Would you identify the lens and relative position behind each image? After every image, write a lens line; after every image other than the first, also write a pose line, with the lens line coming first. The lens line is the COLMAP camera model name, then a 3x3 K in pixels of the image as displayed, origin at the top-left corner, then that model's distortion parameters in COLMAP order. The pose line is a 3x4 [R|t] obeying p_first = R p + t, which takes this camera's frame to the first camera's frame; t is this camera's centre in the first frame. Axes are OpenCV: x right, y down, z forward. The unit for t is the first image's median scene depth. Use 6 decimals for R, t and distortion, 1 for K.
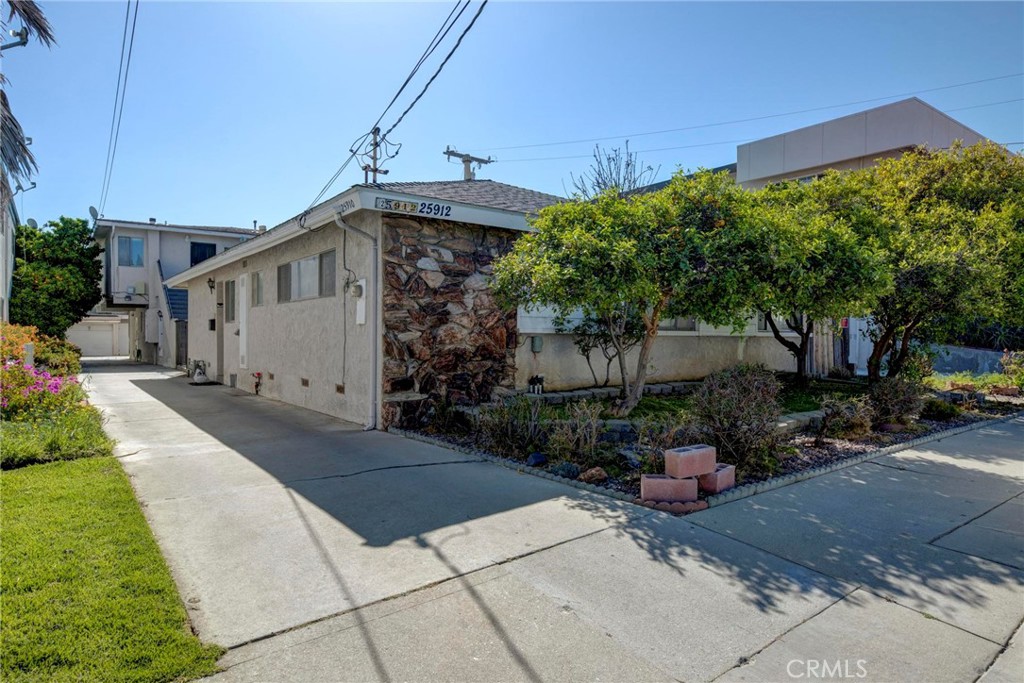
lens RADIAL K [[612.5, 0, 512.0], [0, 612.5, 341.5], [0, 0, 1]] dist [-0.000709, -0.000094]
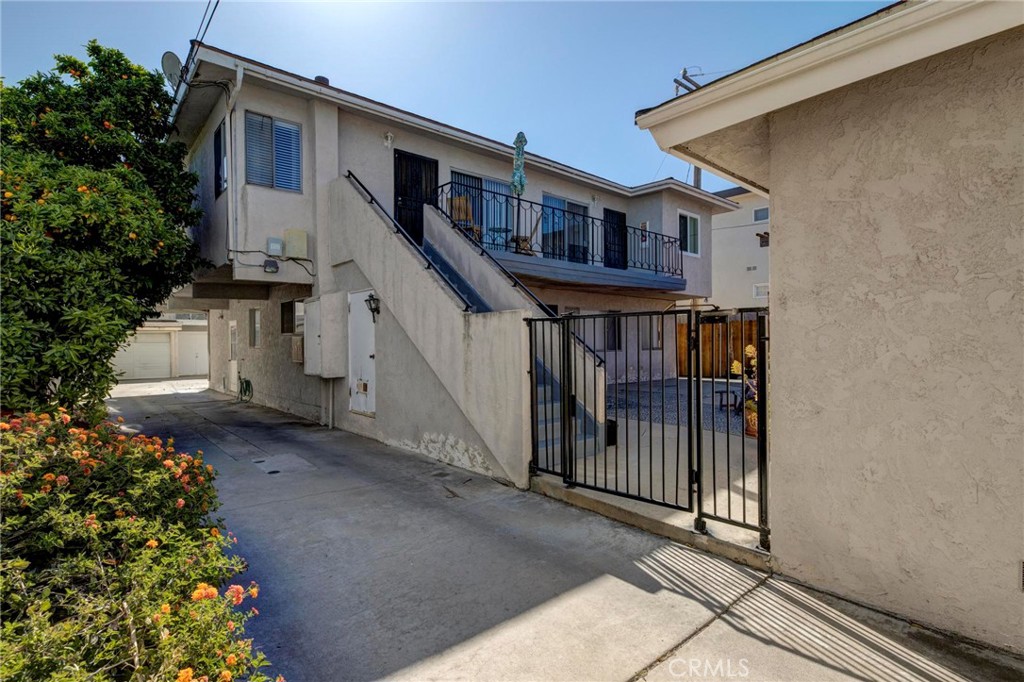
lens RADIAL K [[501.0, 0, 512.0], [0, 501.0, 341.0], [0, 0, 1]] dist [0.002637, 0.000260]
pose [[0.997946, -0.010252, 0.063232, -0.499586], [0.010635, 0.999927, -0.005720, -0.019173], [-0.063168, 0.006380, 0.997982, 0.675949]]
